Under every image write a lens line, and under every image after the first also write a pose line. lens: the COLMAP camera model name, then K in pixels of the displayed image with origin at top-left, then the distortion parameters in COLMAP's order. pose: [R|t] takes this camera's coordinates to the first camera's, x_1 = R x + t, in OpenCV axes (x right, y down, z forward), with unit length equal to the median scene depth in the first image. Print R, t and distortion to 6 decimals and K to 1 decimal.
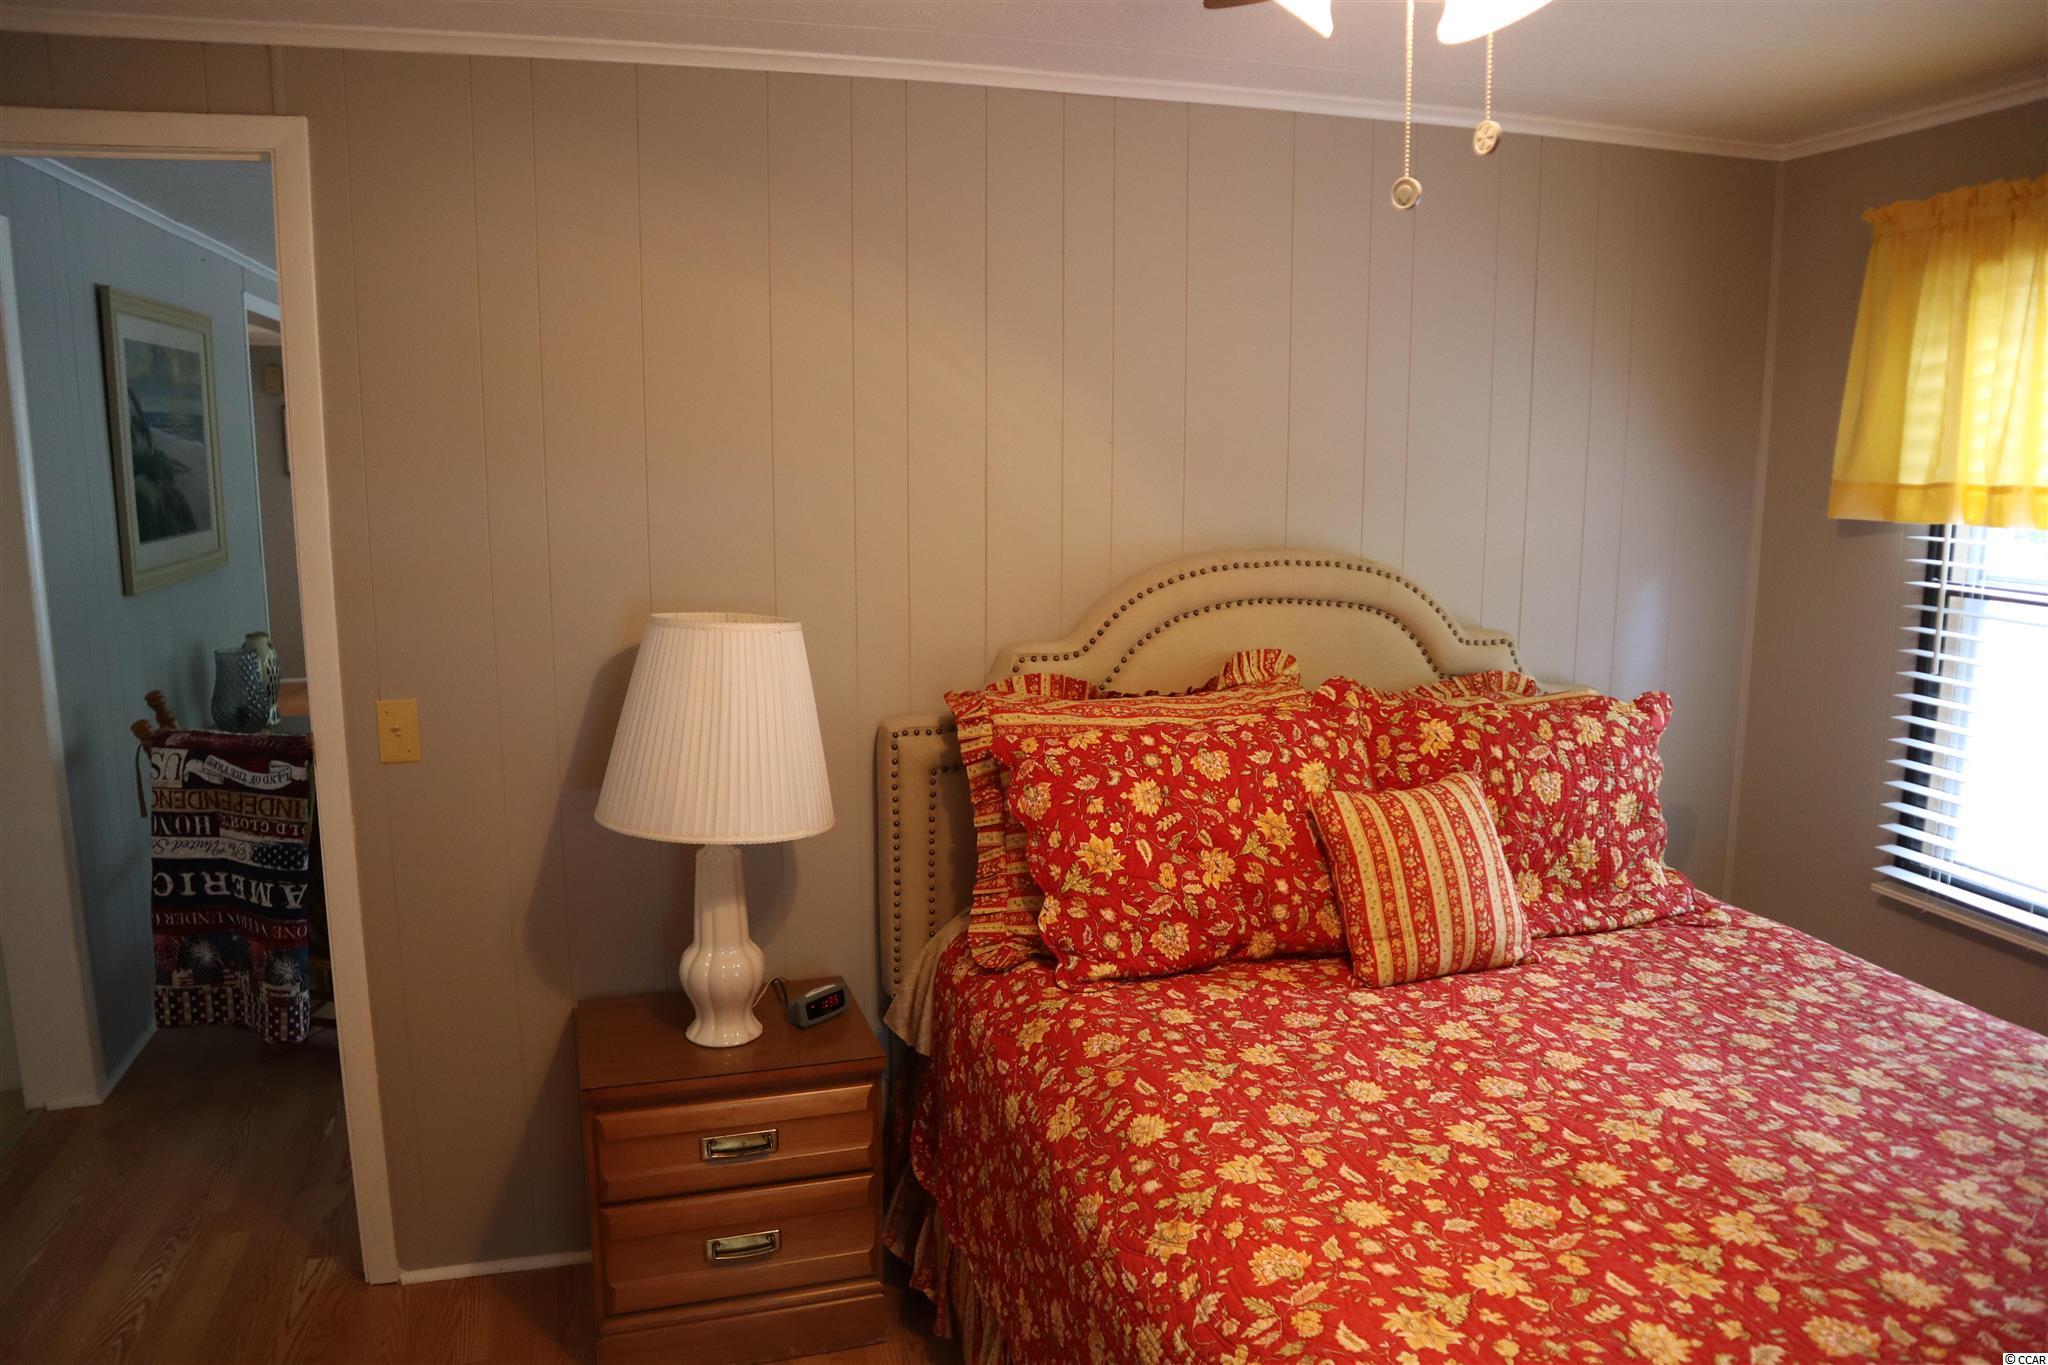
lens RADIAL K [[1424.5, 0, 1021.7], [0, 1424.5, 679.6], [0, 0, 1]] dist [-0.124376, 0.080250]
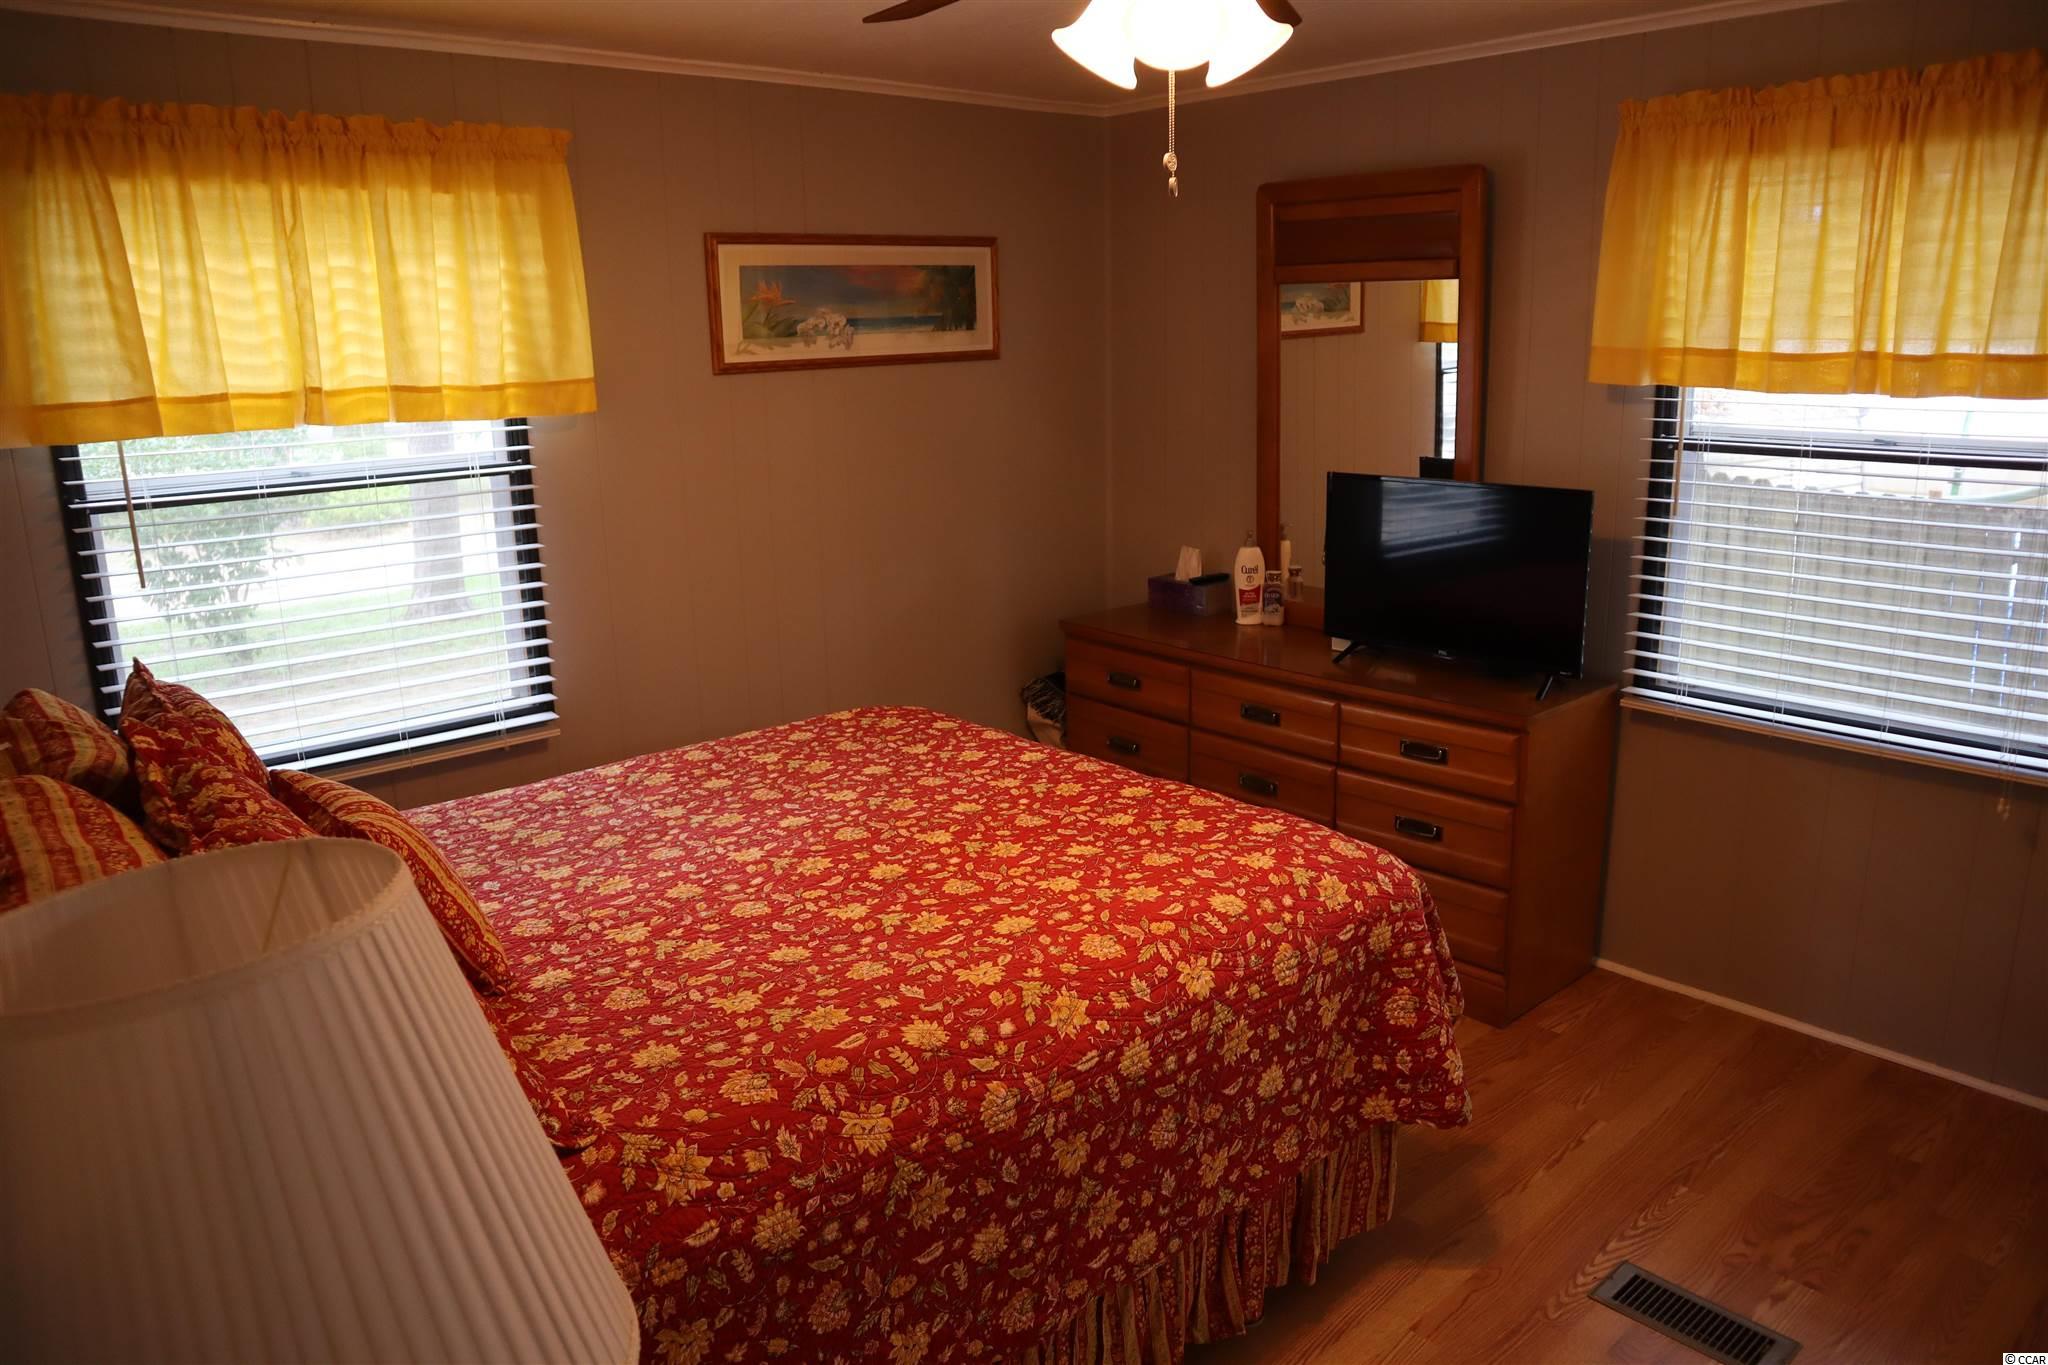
lens RADIAL K [[1424.5, 0, 1021.7], [0, 1424.5, 679.6], [0, 0, 1]] dist [-0.124376, 0.080250]
pose [[-0.441163, -0.210303, 0.872438, -0.727658], [0.164817, 0.936633, 0.309119, -0.207816], [-0.882163, 0.280164, -0.378546, 1.178189]]
